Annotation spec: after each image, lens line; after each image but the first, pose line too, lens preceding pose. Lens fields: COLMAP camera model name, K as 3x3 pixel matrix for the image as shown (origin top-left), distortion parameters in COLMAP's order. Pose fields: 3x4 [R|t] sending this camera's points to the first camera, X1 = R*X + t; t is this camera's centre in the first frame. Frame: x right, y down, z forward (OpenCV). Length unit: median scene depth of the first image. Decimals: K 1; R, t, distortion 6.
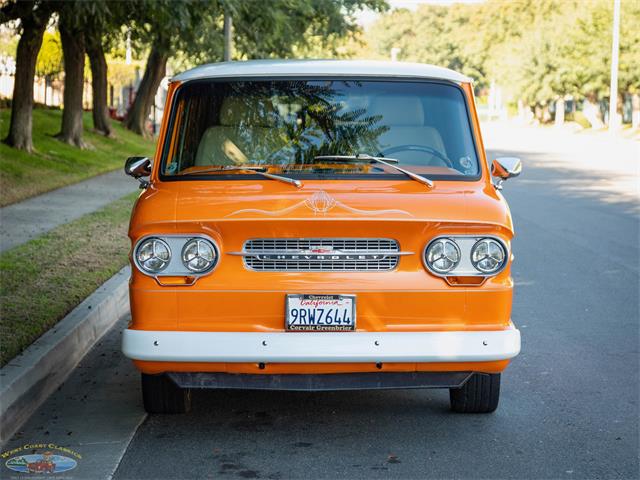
lens RADIAL K [[1962.0, 0, 318.4], [0, 1962.0, 241.0], [0, 0, 1]] dist [0.296100, 0.000000]
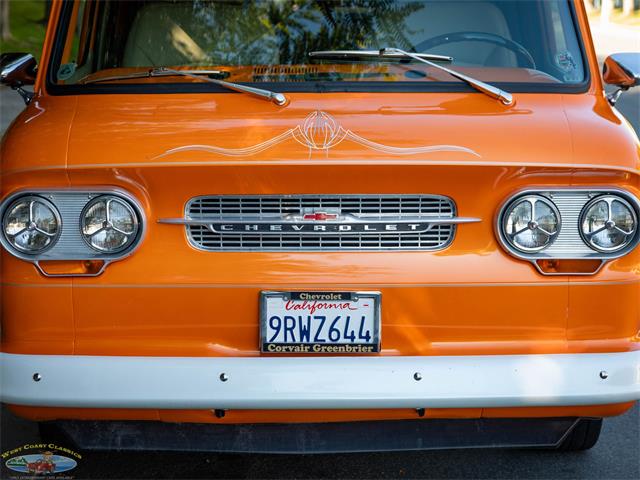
lens RADIAL K [[1761.2, 0, 317.9], [0, 1761.2, 245.8], [0, 0, 1]] dist [0.064489, 0.000000]
pose [[0.999993, -0.002826, 0.002517, -0.000725], [0.002636, 0.997352, 0.072675, -0.024045], [-0.002715, -0.072668, 0.997352, 0.480295]]
